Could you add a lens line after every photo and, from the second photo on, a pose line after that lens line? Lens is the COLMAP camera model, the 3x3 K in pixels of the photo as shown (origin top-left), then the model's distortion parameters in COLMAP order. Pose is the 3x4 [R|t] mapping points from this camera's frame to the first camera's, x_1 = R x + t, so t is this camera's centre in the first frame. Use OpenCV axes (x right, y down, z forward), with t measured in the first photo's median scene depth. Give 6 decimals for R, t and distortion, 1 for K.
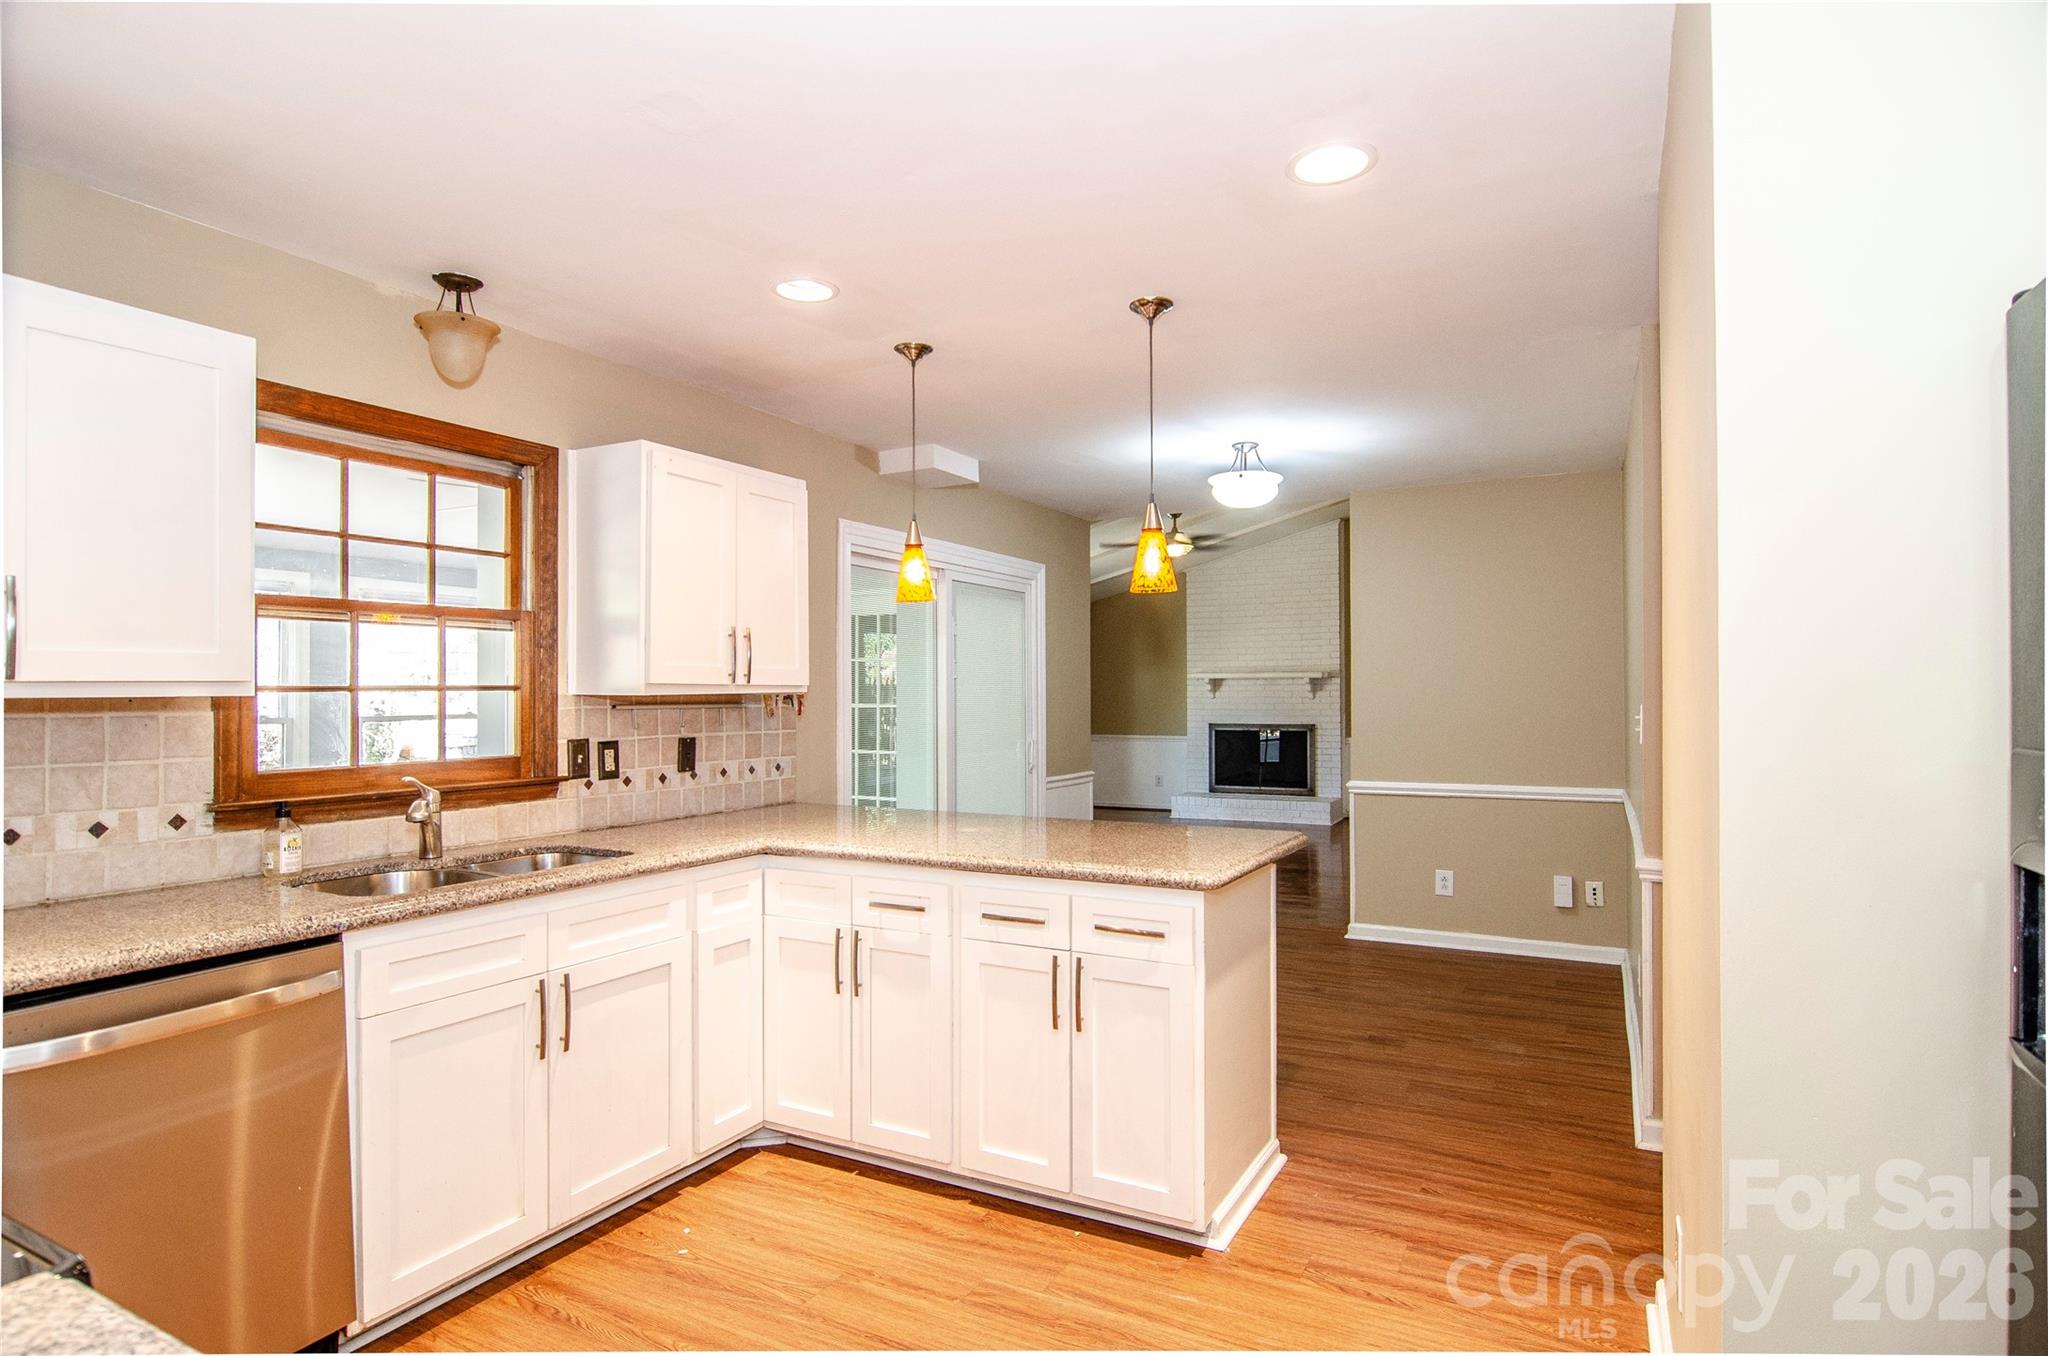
lens RADIAL K [[1088.7, 0, 1018.9], [0, 1088.7, 683.9], [0, 0, 1]] dist [0.003030, 0.000133]
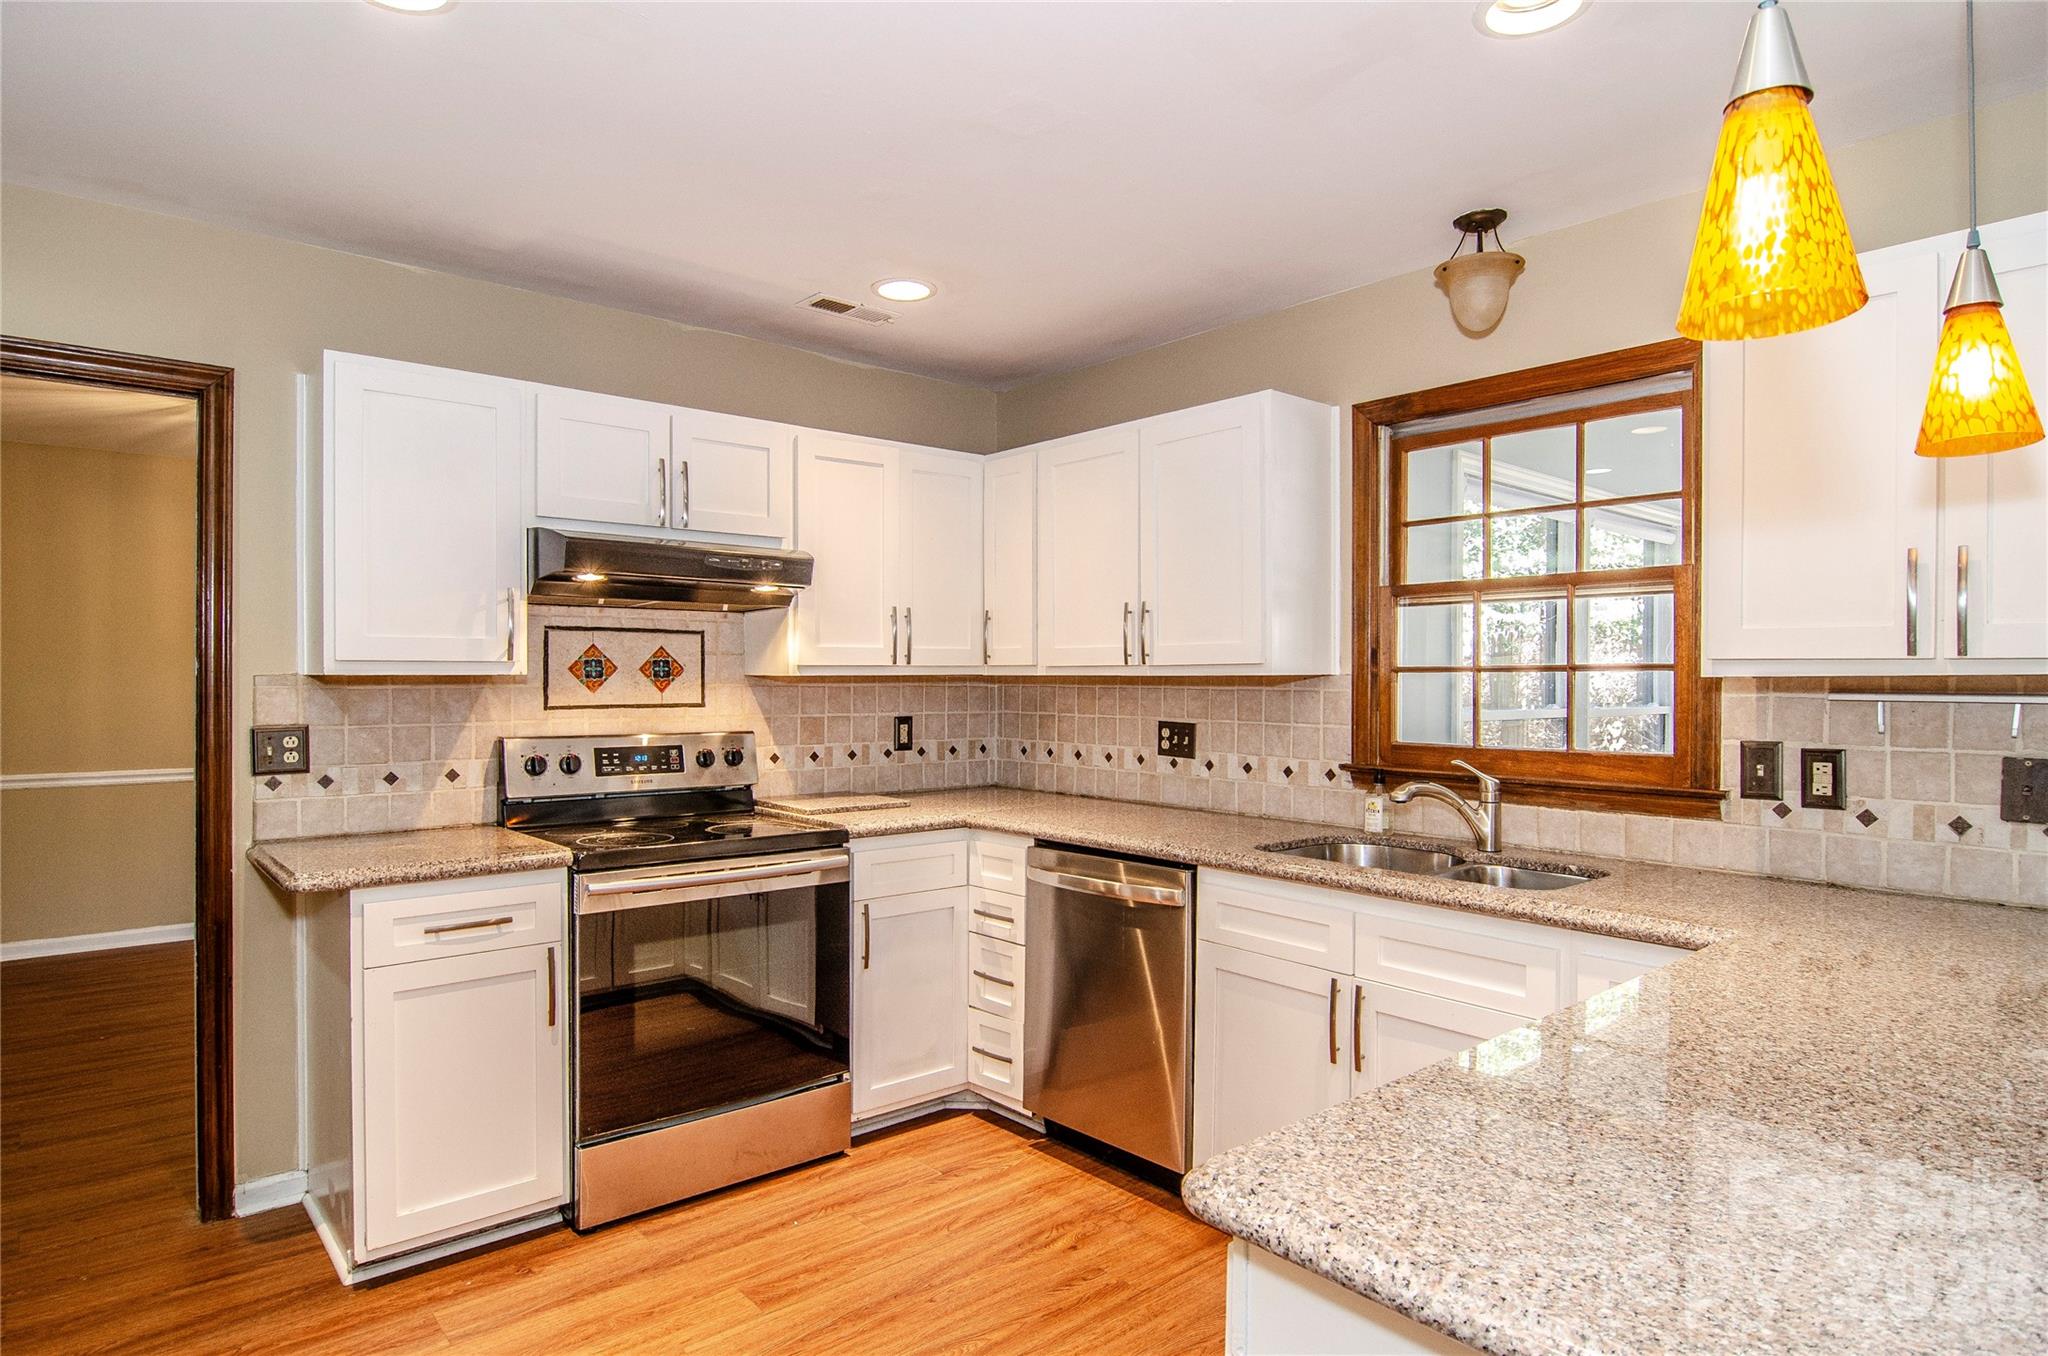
lens RADIAL K [[1125.5, 0, 1024.0], [0, 1125.5, 678.0], [0, 0, 1]] dist [0.005027, 0.000533]
pose [[-0.357086, 0.003503, -0.934065, 0.463733], [0.006644, 0.999977, 0.001210, 0.007865], [0.934048, -0.005773, -0.357102, 0.906510]]
